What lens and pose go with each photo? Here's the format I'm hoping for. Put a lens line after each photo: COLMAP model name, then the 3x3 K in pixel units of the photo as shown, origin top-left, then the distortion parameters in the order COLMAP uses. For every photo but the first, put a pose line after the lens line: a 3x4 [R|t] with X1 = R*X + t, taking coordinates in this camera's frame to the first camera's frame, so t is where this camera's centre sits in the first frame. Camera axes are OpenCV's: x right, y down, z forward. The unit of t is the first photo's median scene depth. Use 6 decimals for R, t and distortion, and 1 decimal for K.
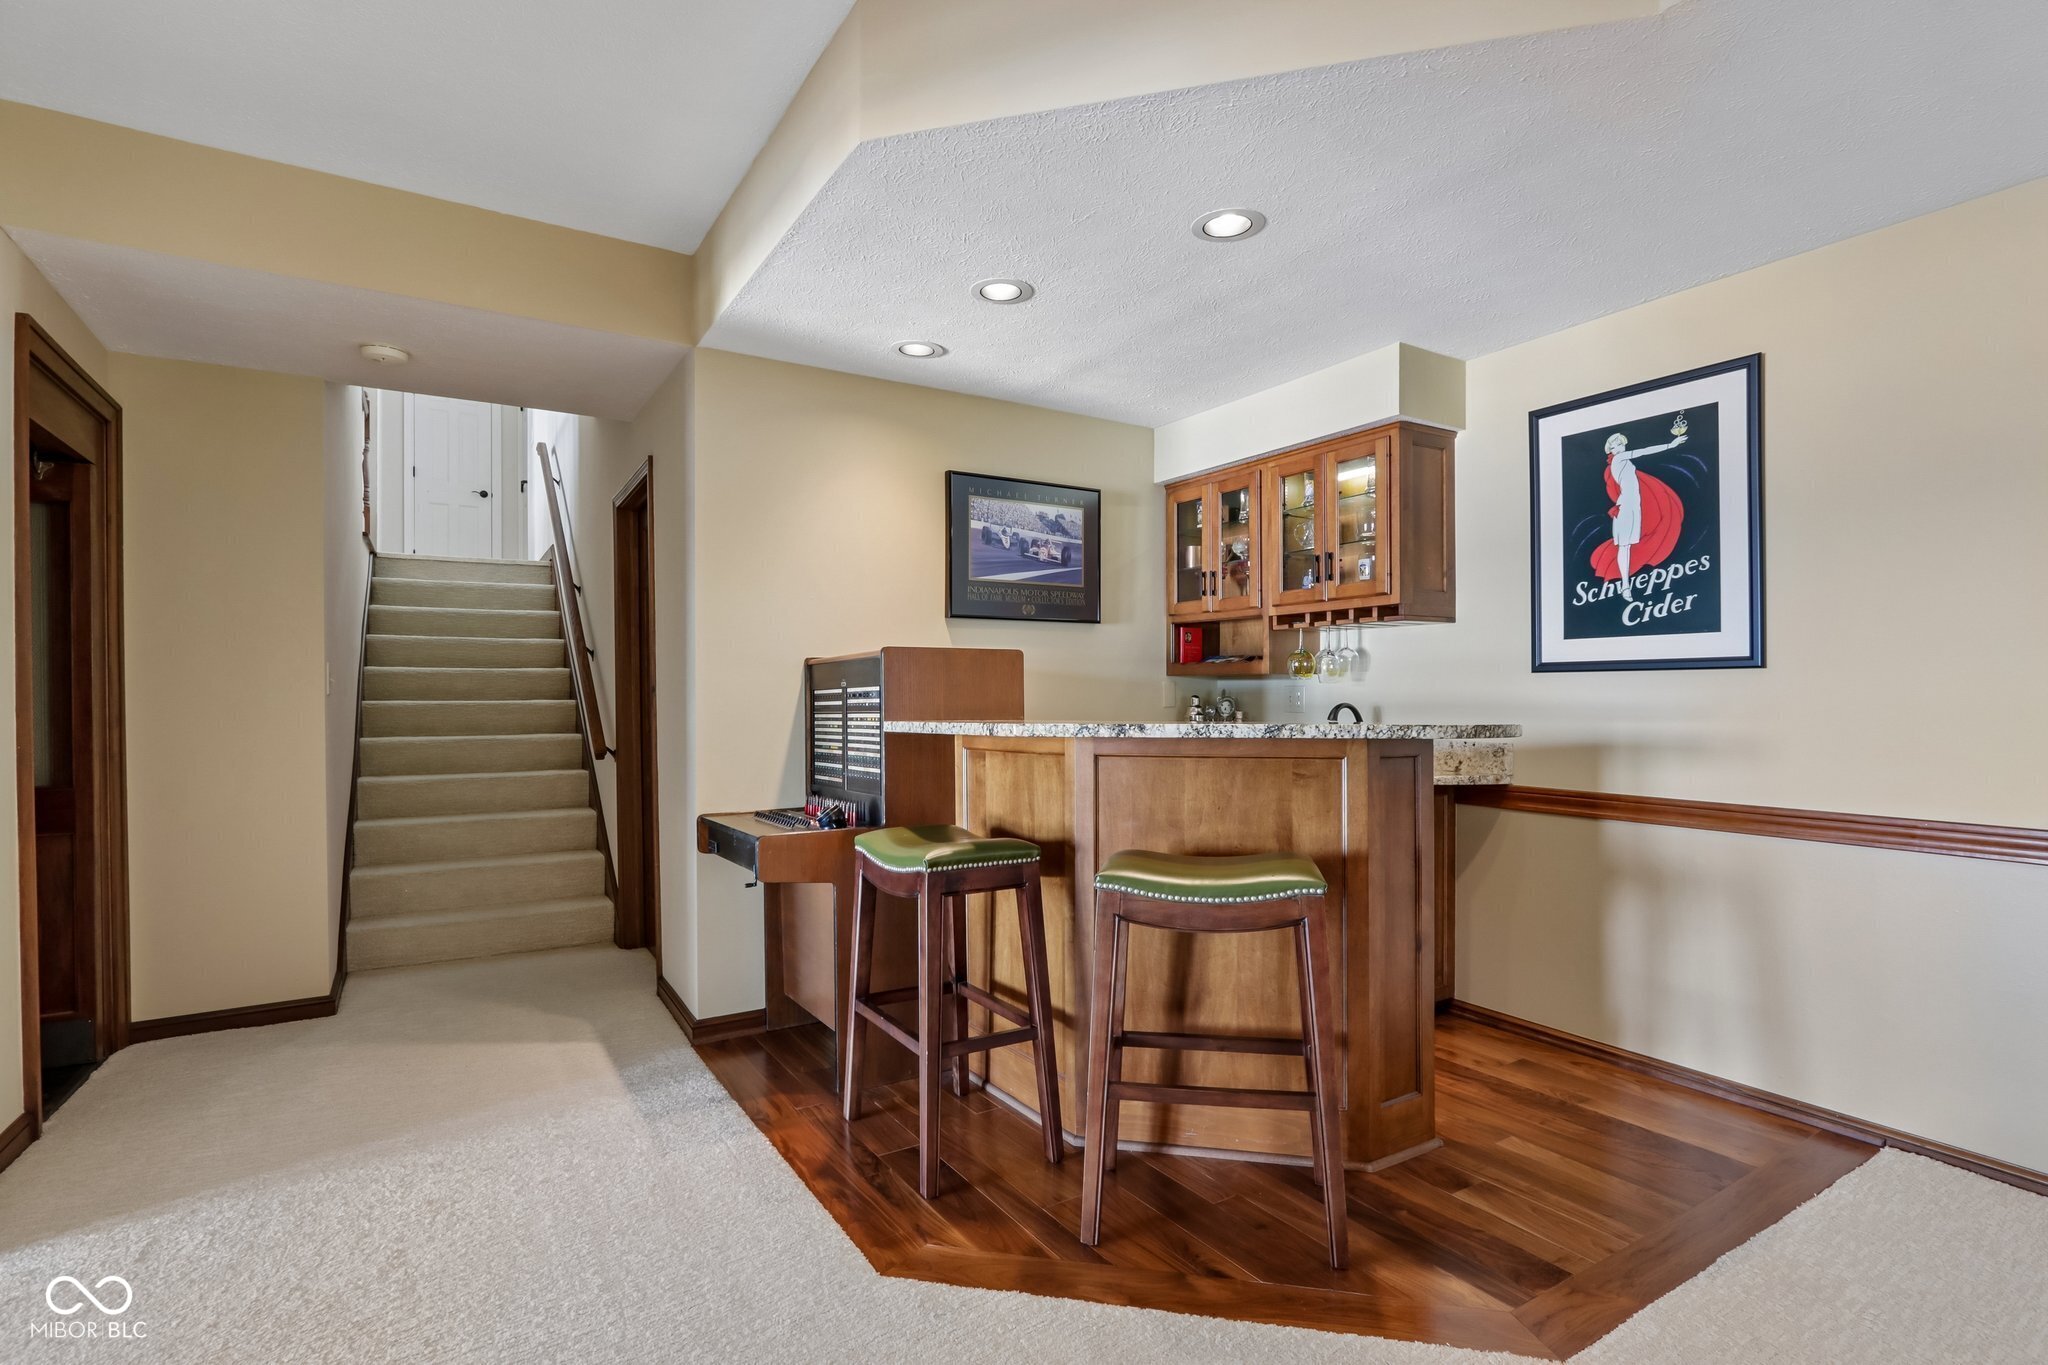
lens RADIAL K [[957.1, 0, 1015.8], [0, 957.1, 700.0], [0, 0, 1]] dist [-0.011771, -0.000153]
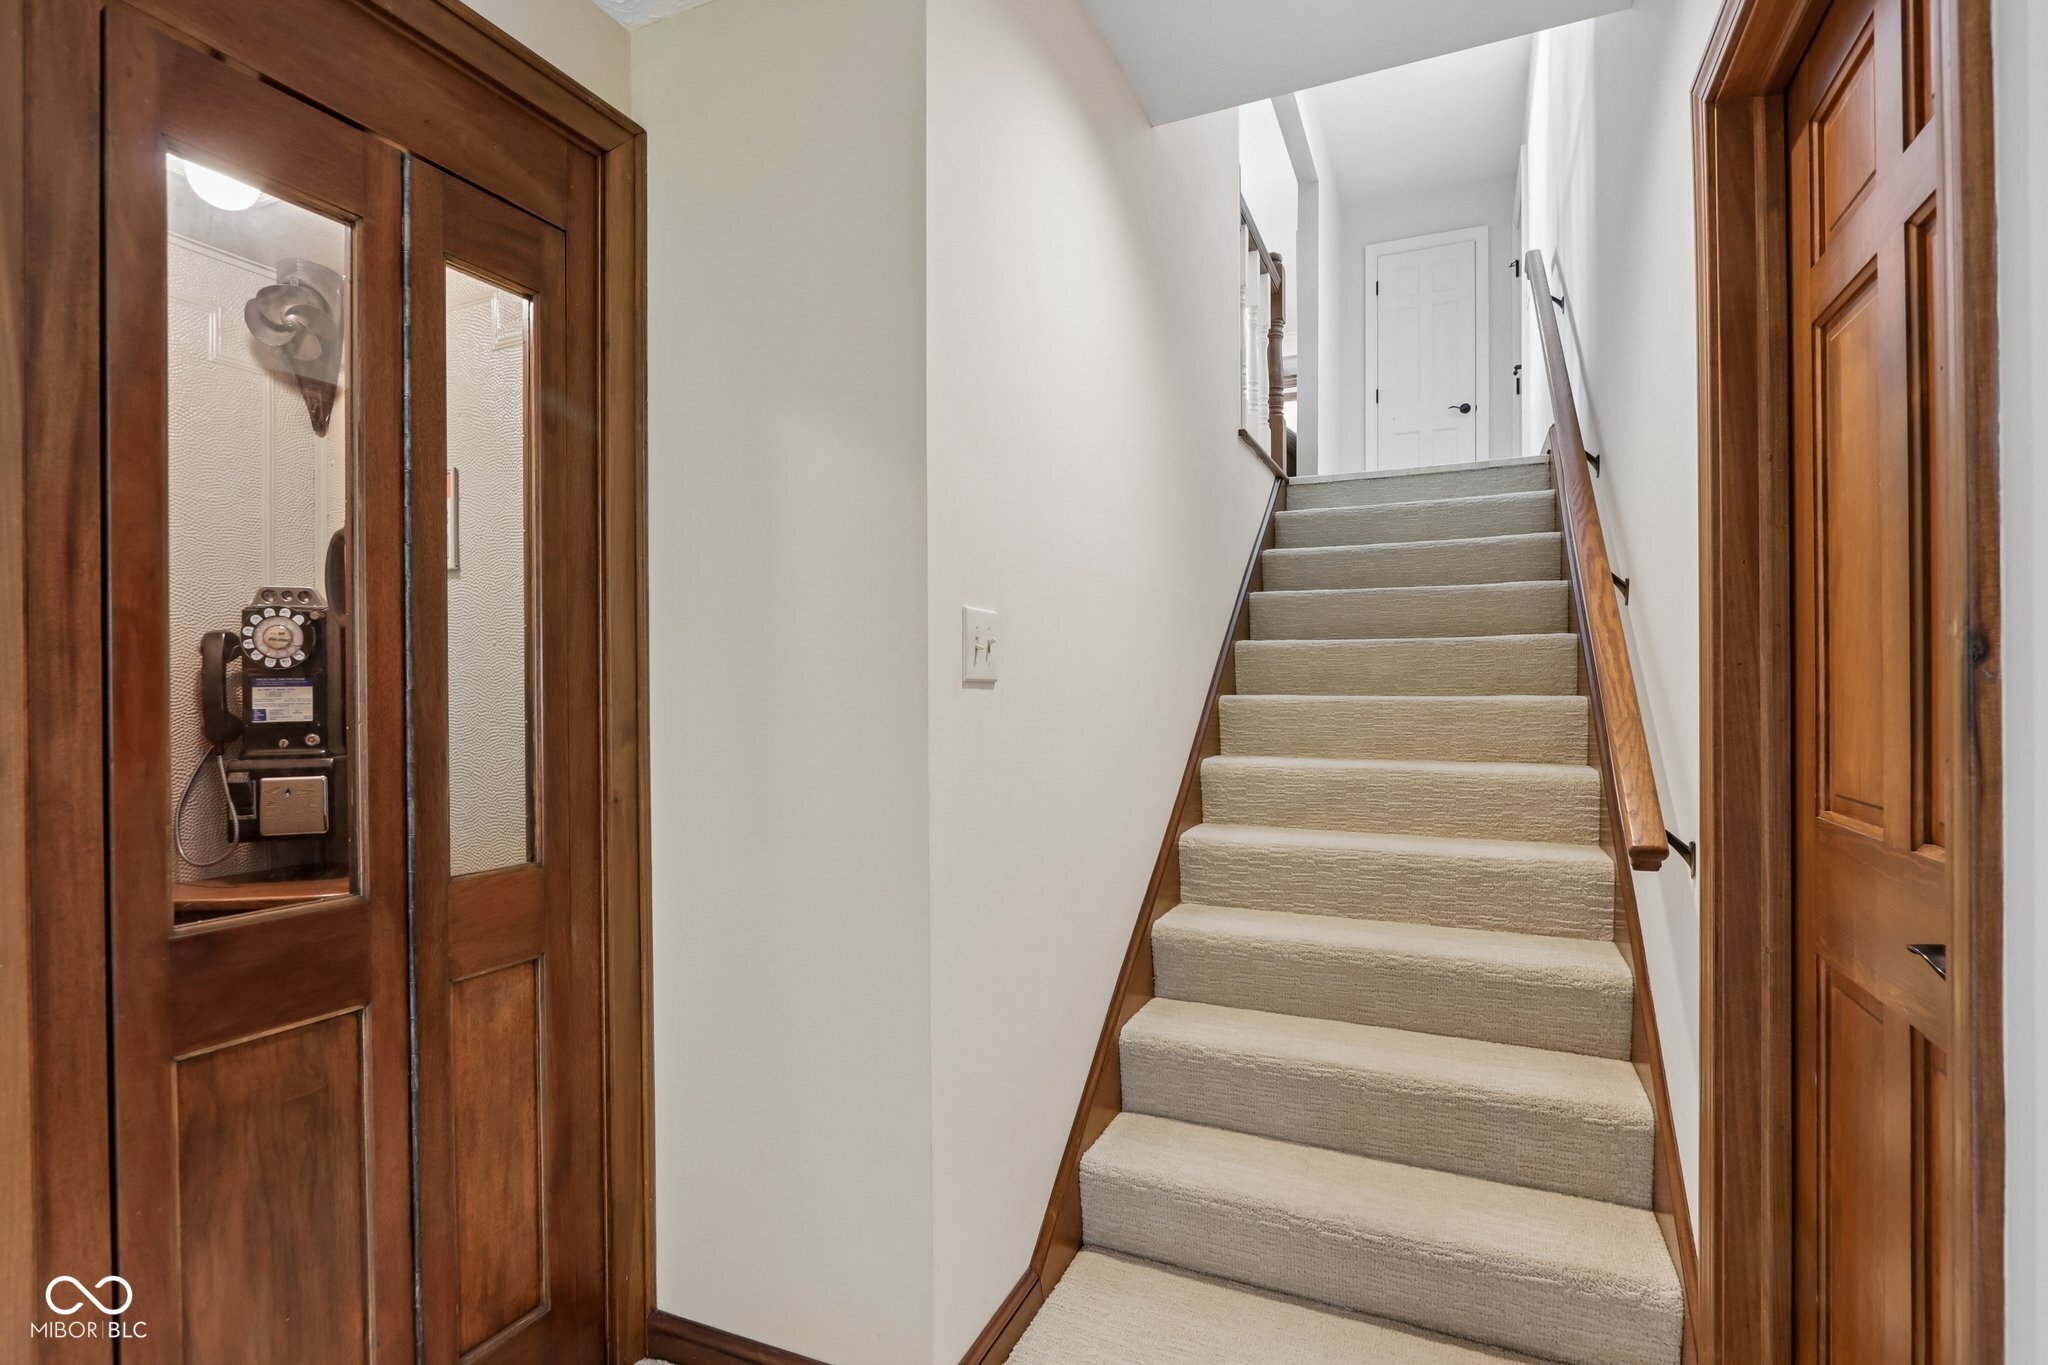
lens RADIAL K [[957.1, 0, 1015.8], [0, 957.1, 700.0], [0, 0, 1]] dist [-0.011771, -0.000153]
pose [[0.550884, 0.008964, -0.834534, -0.216966], [-0.002754, 0.999956, 0.008922, 0.000159], [0.834577, -0.002617, 0.550885, 0.490158]]
